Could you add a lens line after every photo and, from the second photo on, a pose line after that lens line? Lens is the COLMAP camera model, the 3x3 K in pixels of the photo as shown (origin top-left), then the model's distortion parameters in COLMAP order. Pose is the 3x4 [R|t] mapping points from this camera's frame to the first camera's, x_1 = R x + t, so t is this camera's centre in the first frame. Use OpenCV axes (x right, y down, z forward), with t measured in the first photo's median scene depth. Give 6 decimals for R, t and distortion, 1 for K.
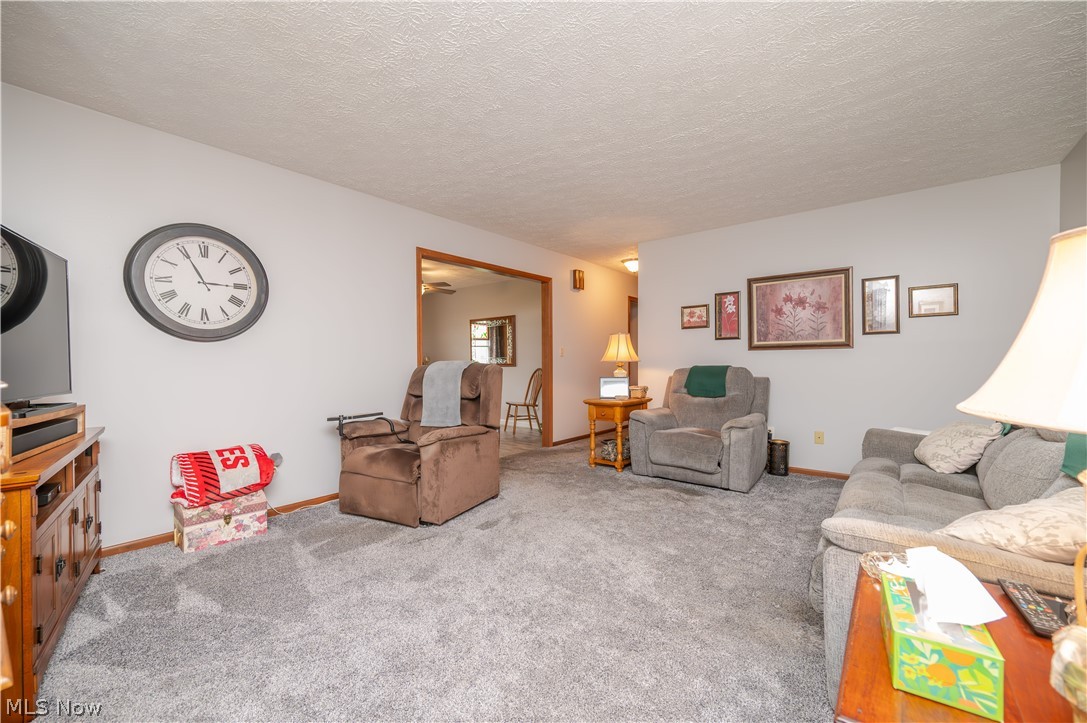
lens RADIAL K [[434.2, 0, 554.1], [0, 434.2, 364.9], [0, 0, 1]] dist [-0.000126, -0.000023]
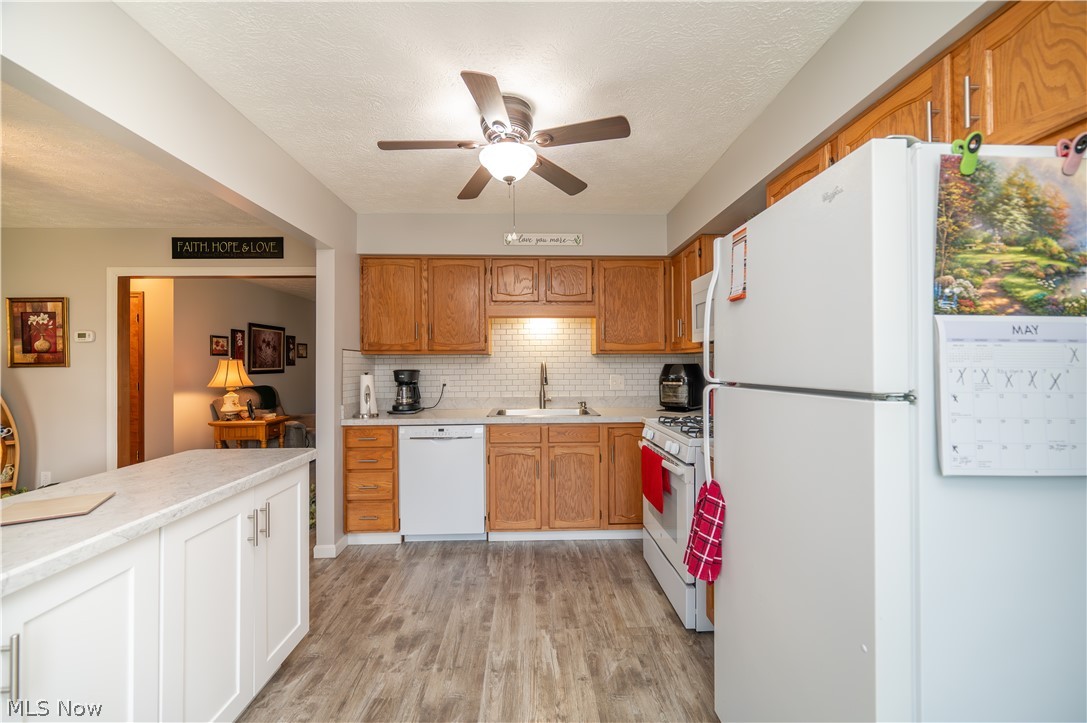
lens RADIAL K [[426.1, 0, 543.5], [0, 426.1, 361.5], [0, 0, 1]] dist [-0.001790, -0.000297]
pose [[-0.636112, 0.013243, 0.771483, -1.230476], [0.015050, 0.999875, -0.004755, -0.056492], [-0.771450, 0.008586, -0.636232, 1.181863]]
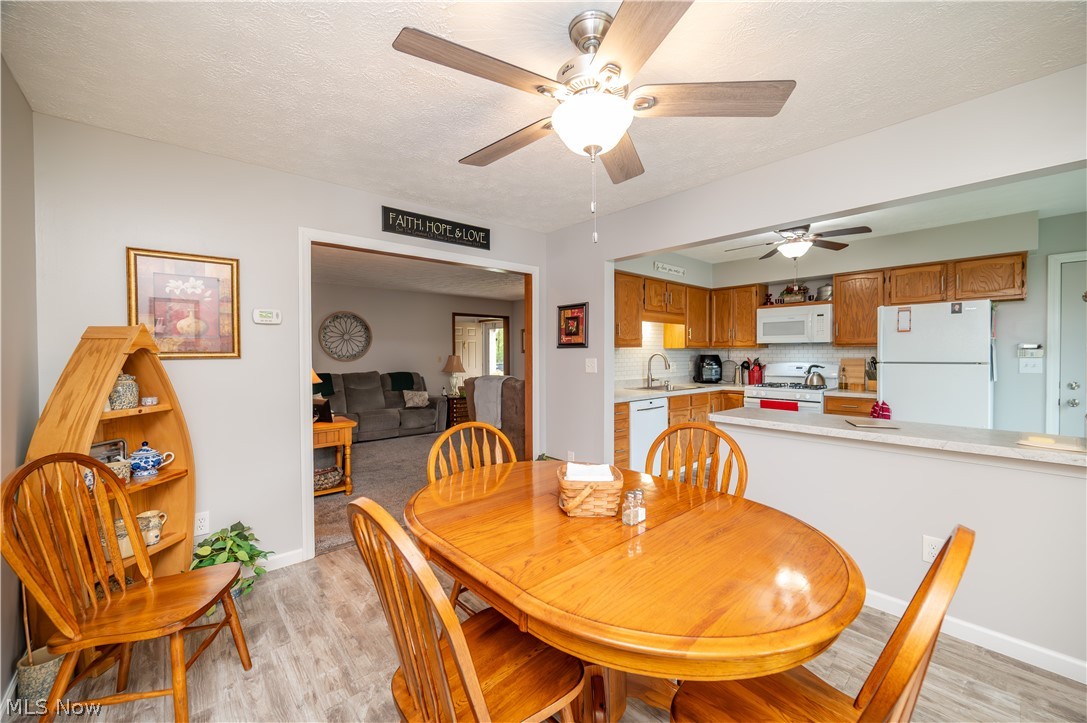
lens RADIAL K [[429.7, 0, 548.0], [0, 429.7, 362.3], [0, 0, 1]] dist [0.001019, 0.000133]
pose [[-0.982169, 0.004722, 0.187939, -0.514319], [0.009817, 0.999609, 0.026189, -0.069562], [-0.187742, 0.027567, -0.981831, 1.888106]]
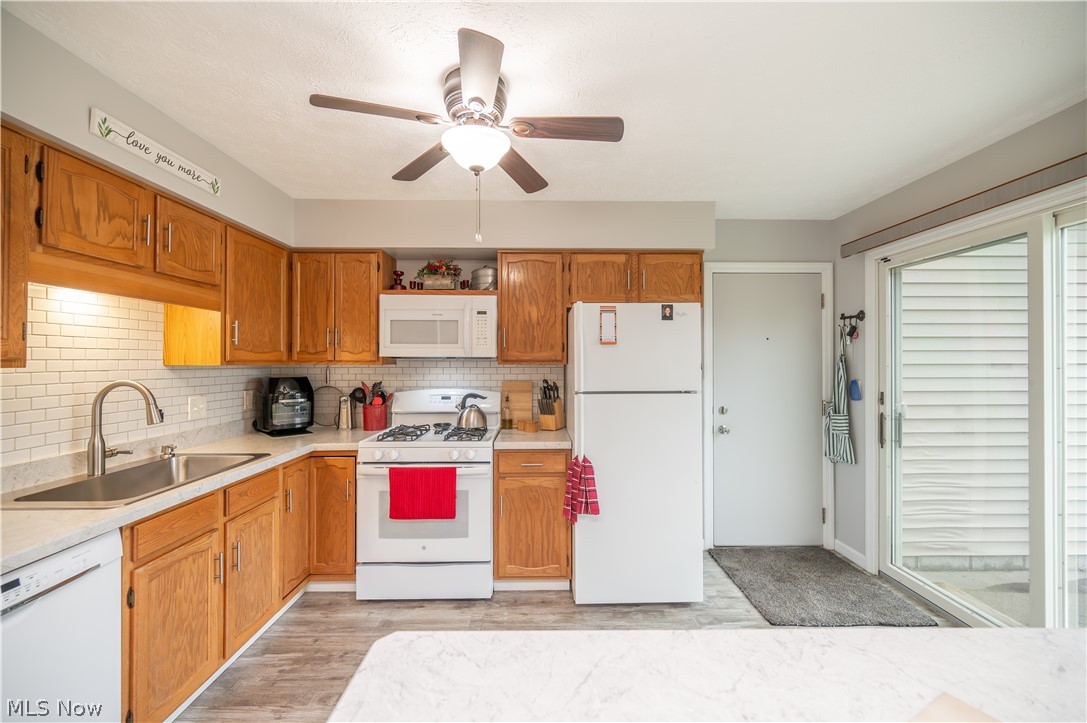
lens RADIAL K [[432.0, 0, 544.5], [0, 432.0, 357.9], [0, 0, 1]] dist [-0.001169, -0.000106]
pose [[-0.785549, 0.000427, -0.618799, -0.653489], [-0.001601, 0.999995, 0.002723, -0.085834], [0.618797, 0.003130, -0.785545, 1.263693]]
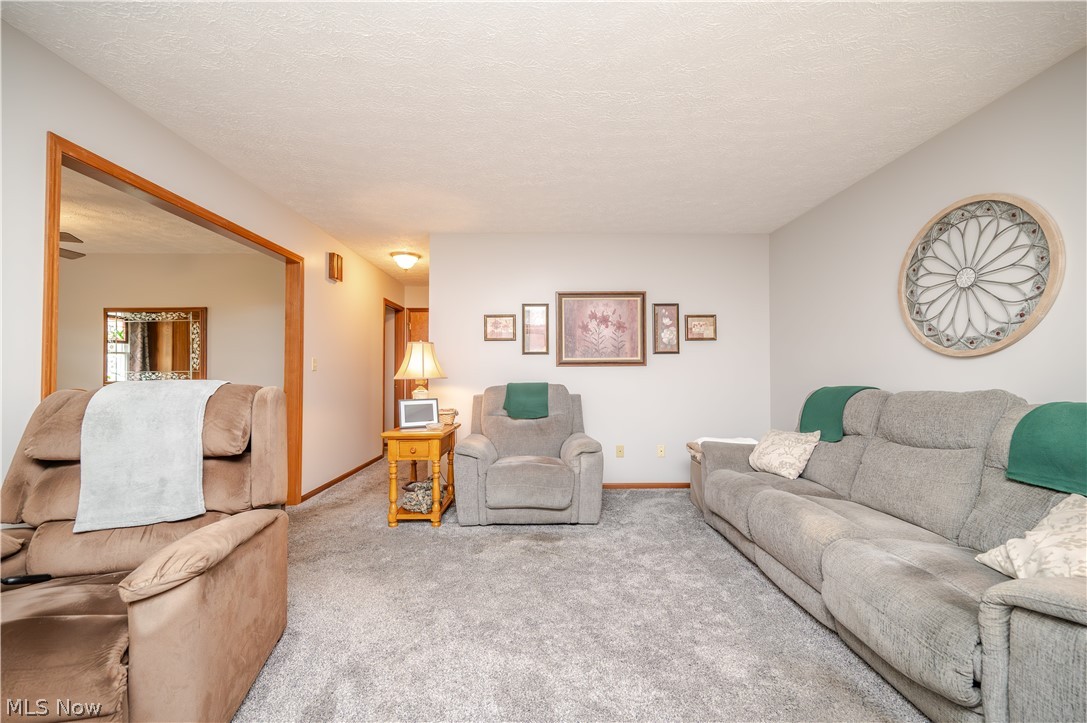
lens RADIAL K [[429.7, 0, 548.0], [0, 429.7, 362.3], [0, 0, 1]] dist [0.001019, 0.000133]
pose [[0.777589, 0.018776, 0.628493, -0.168284], [0.004170, 0.999378, -0.035016, -0.009707], [-0.628760, 0.029849, 0.777027, 0.288035]]
